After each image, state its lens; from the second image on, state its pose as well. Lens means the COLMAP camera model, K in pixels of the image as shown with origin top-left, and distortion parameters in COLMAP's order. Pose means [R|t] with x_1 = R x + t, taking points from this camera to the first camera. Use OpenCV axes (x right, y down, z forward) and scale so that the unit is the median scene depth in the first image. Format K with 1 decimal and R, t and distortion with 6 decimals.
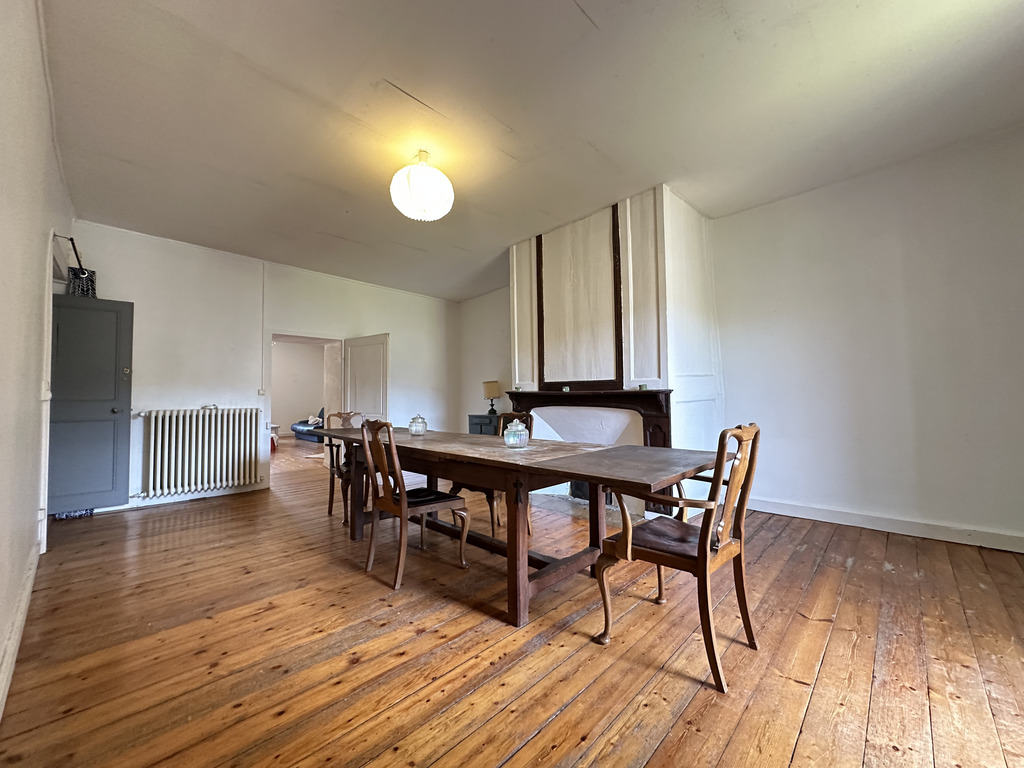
lens RADIAL K [[409.7, 0, 513.4], [0, 409.7, 383.7], [0, 0, 1]] dist [-0.002660, 0.000074]
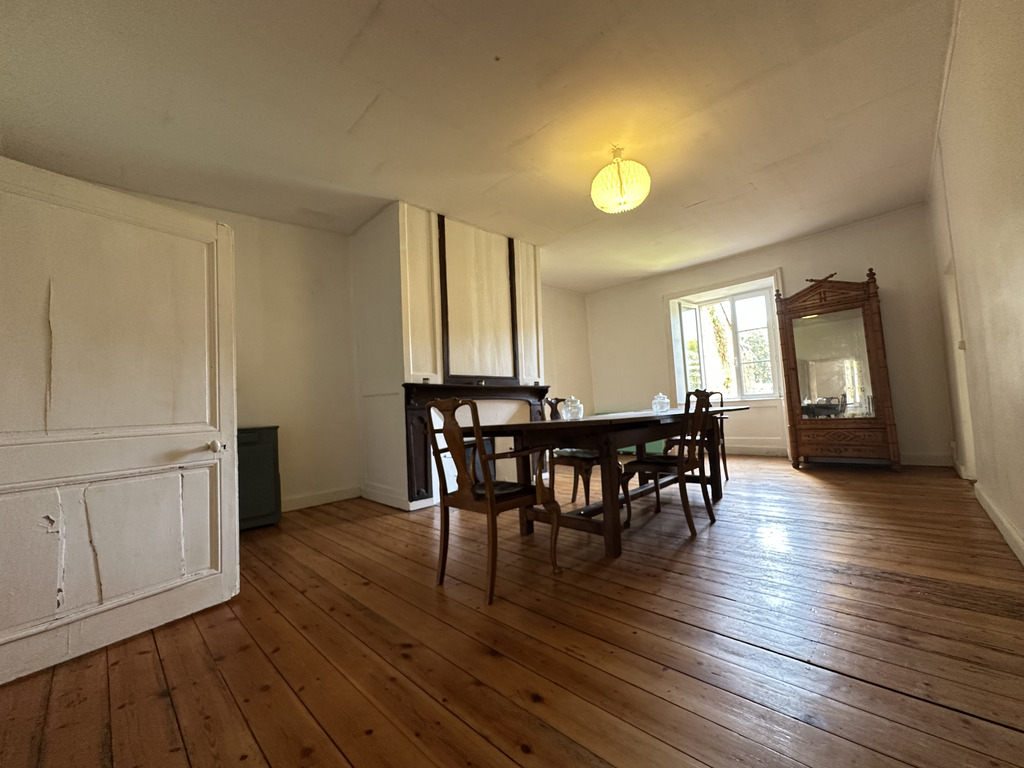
lens RADIAL K [[409.7, 0, 513.2], [0, 409.7, 381.5], [0, 0, 1]] dist [-0.002660, 0.000074]
pose [[0.013911, 0.064380, 0.997828, -0.898051], [0.006934, 0.997895, -0.064481, 0.077005], [-0.999879, 0.007816, 0.013435, 0.900569]]
